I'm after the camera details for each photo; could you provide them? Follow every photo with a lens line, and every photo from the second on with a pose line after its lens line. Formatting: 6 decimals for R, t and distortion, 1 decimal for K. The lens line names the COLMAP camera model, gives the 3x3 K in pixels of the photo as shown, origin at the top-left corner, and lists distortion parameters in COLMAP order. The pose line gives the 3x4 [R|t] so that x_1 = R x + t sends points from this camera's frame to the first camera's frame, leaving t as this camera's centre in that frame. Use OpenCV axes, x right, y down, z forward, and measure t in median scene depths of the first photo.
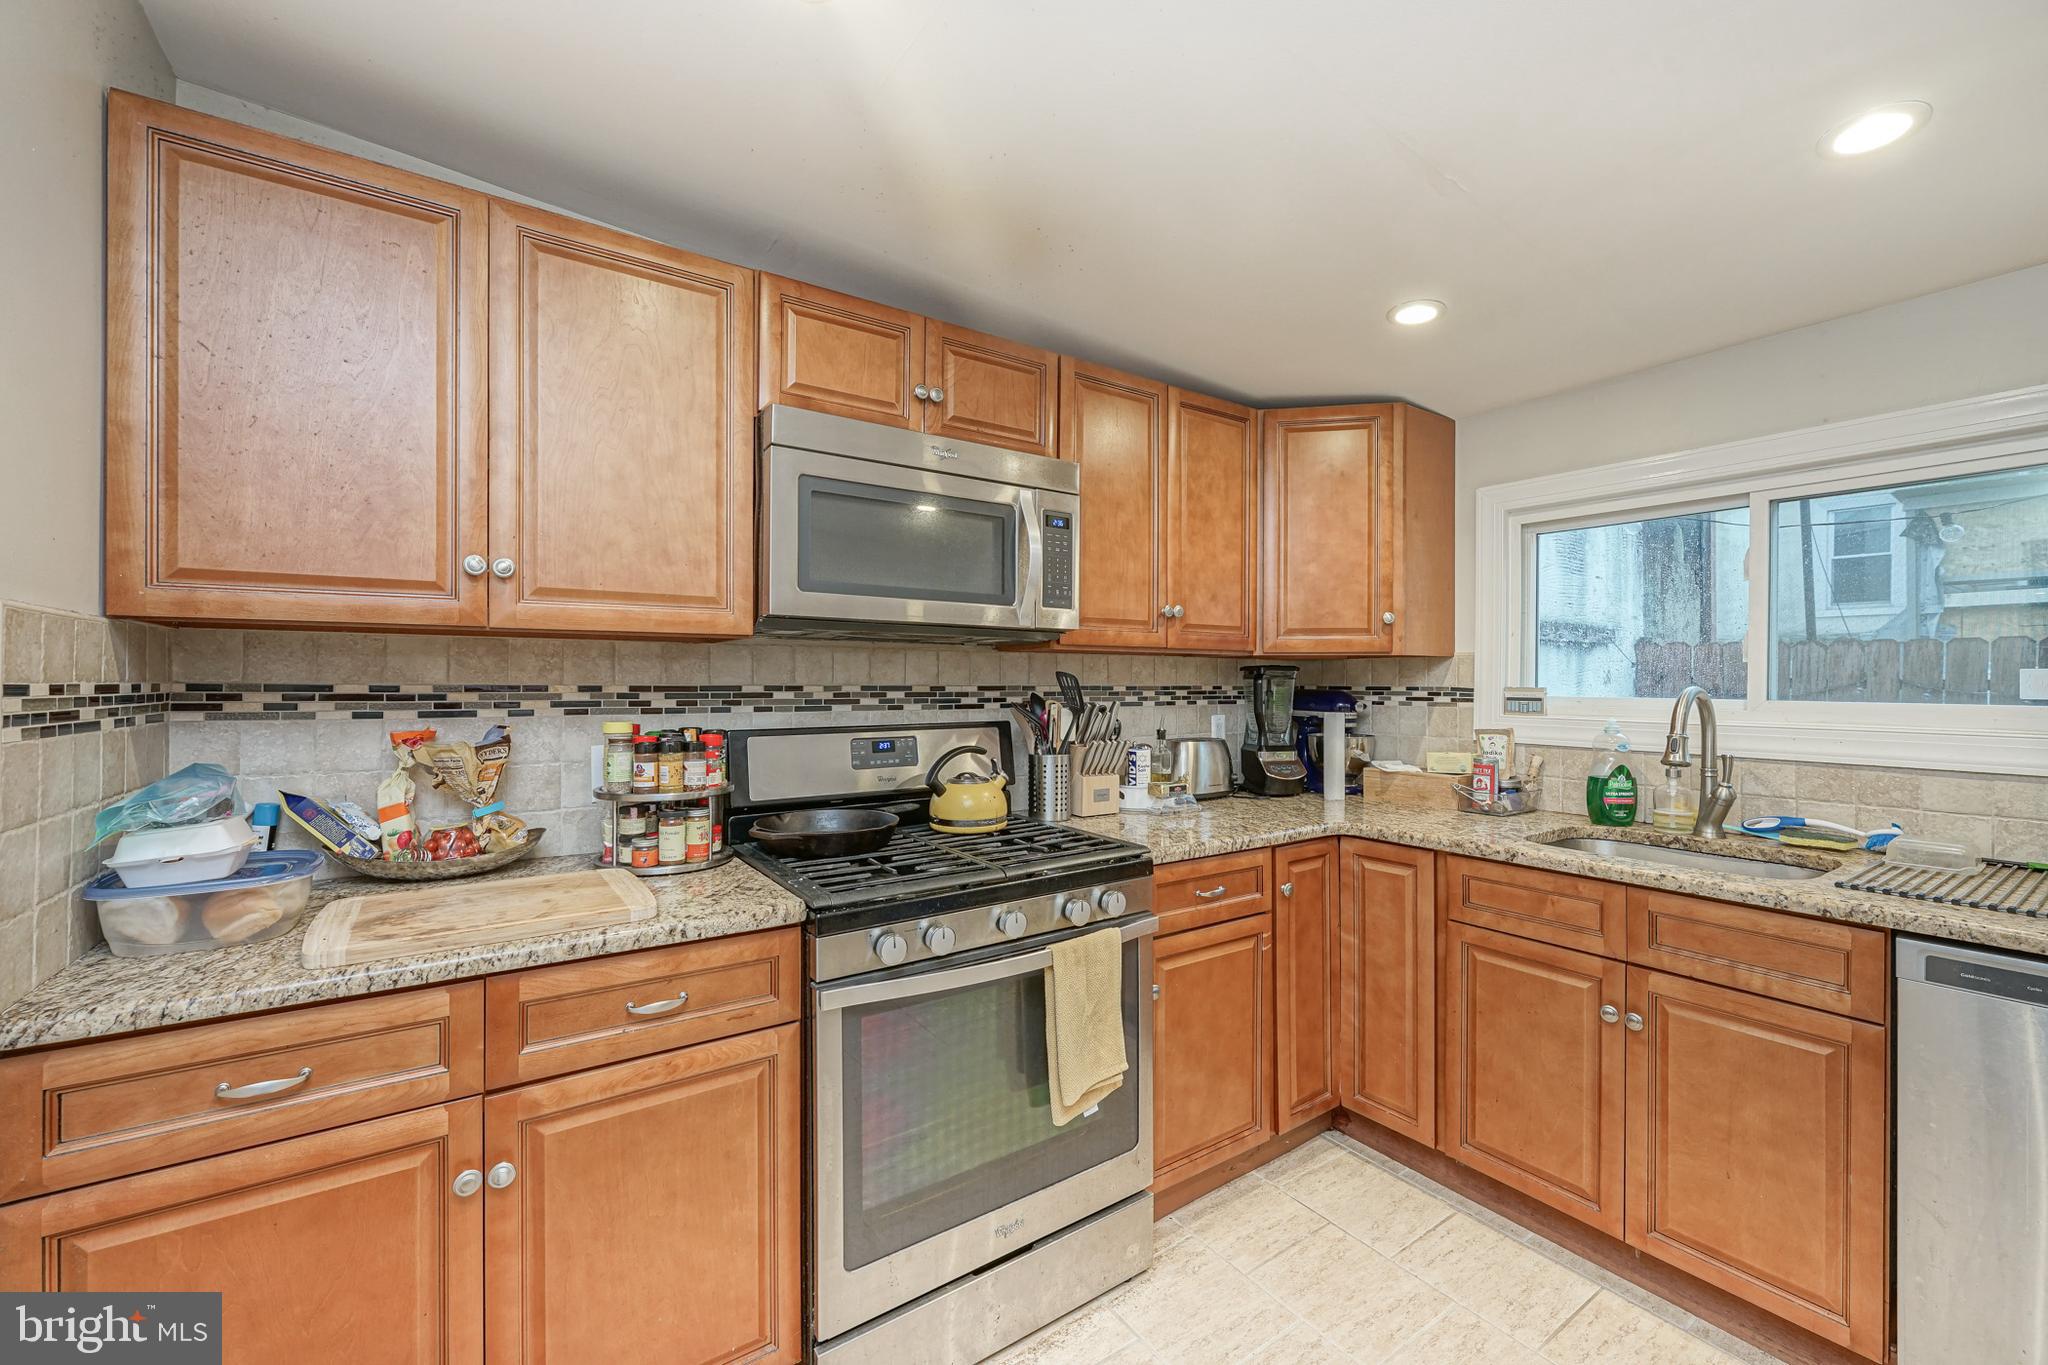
lens RADIAL K [[831.3, 0, 1030.8], [0, 831.3, 676.9], [0, 0, 1]] dist [-0.003614, 0.001096]
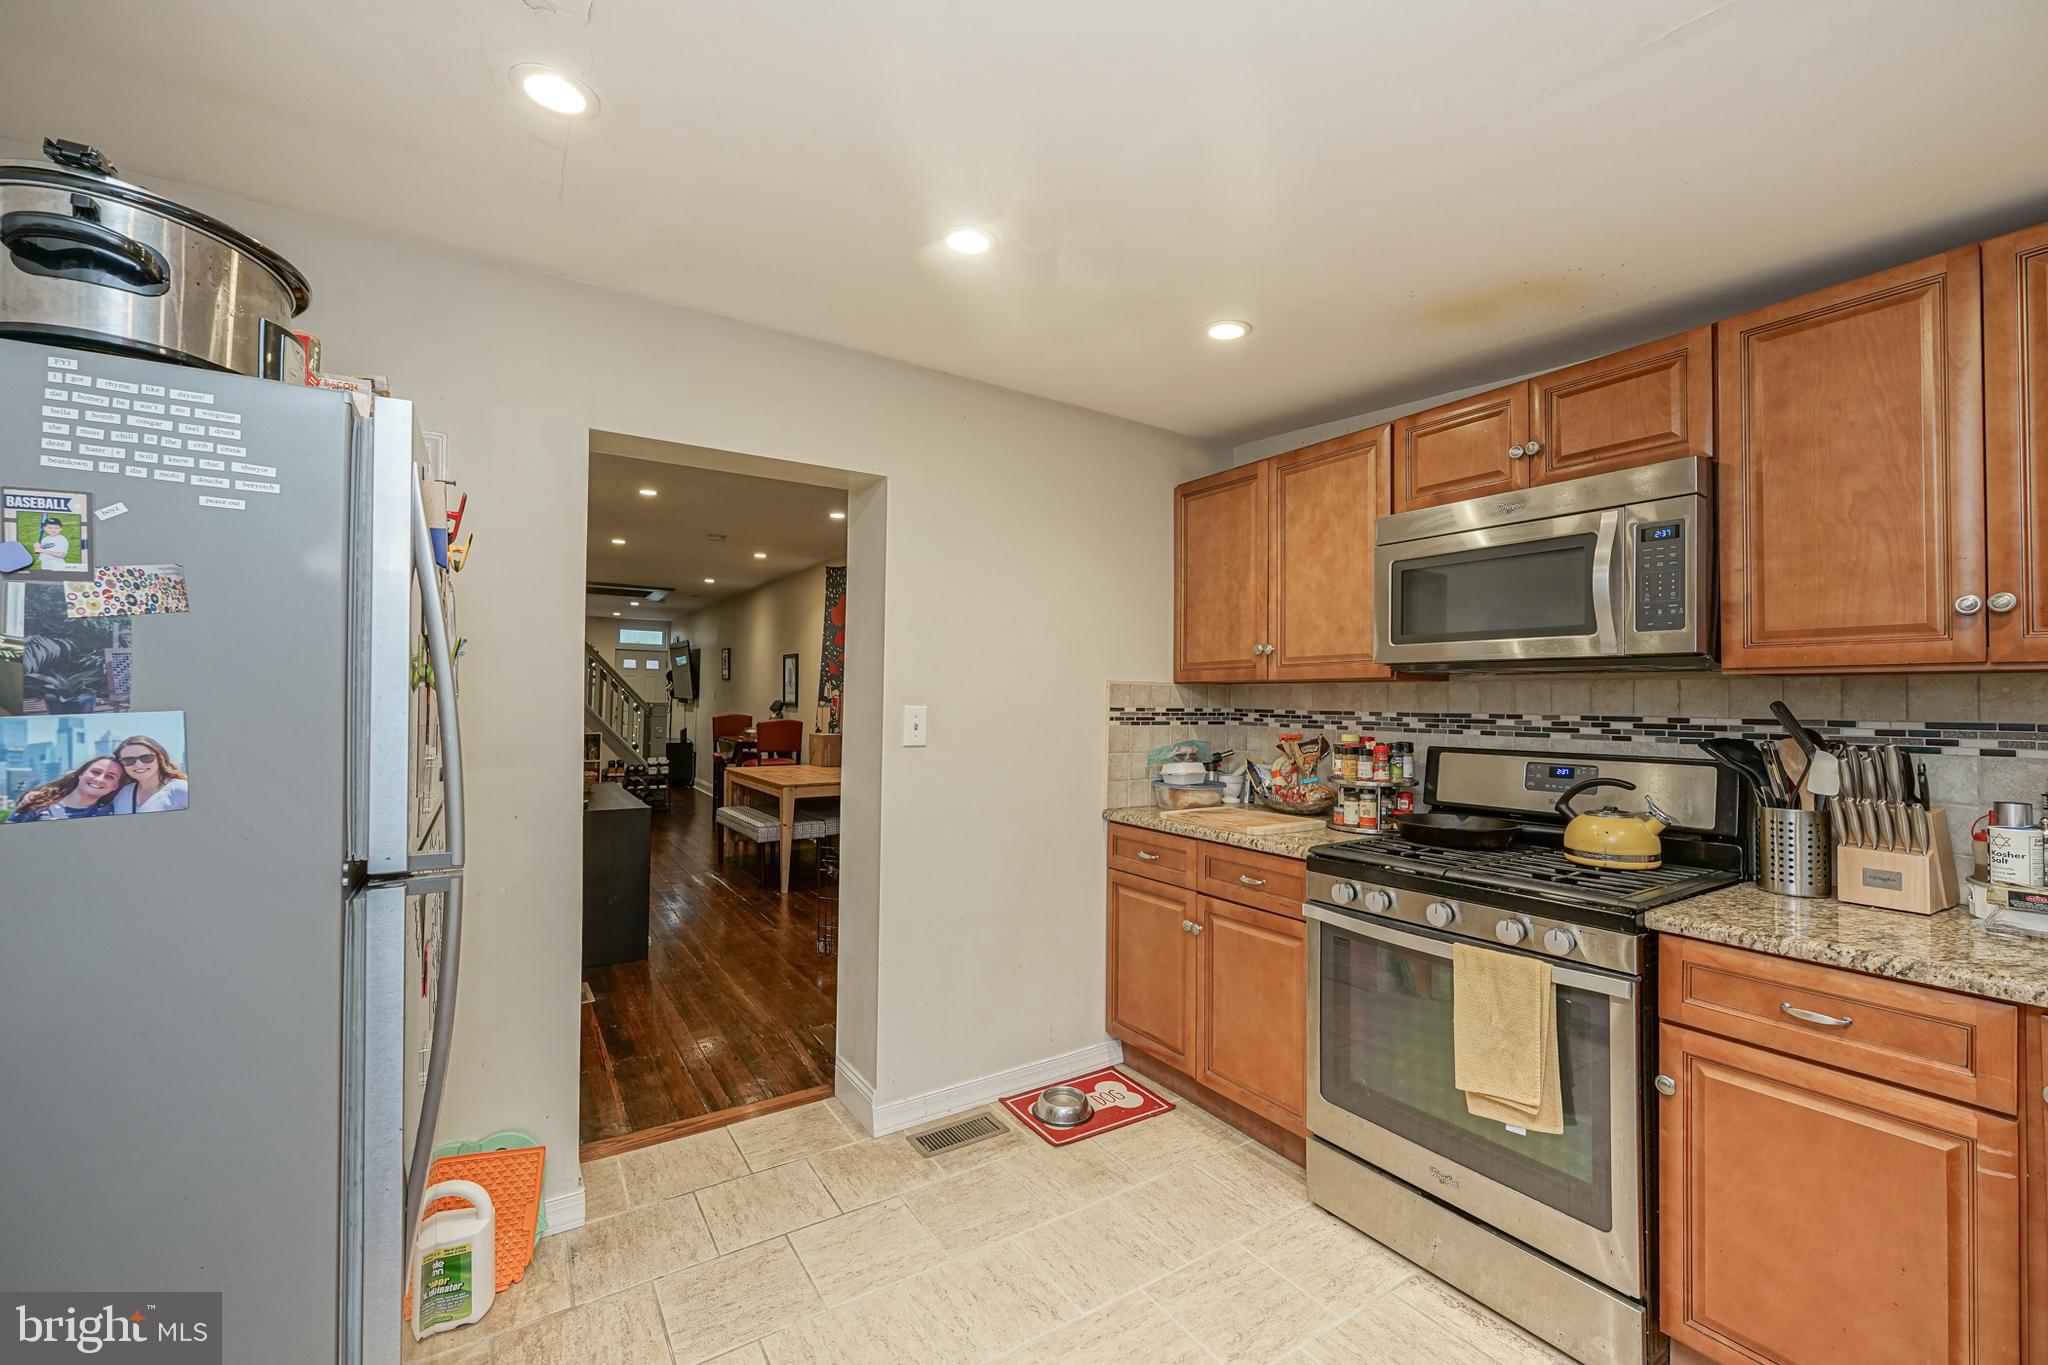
lens RADIAL K [[831.3, 0, 1056.2], [0, 831.3, 684.3], [0, 0, 1]] dist [-0.003614, 0.001096]
pose [[0.000838, -0.025901, -0.999664, 0.911748], [-0.006850, 0.999641, -0.025906, 0.002795], [0.999976, 0.006869, 0.000660, 0.353437]]
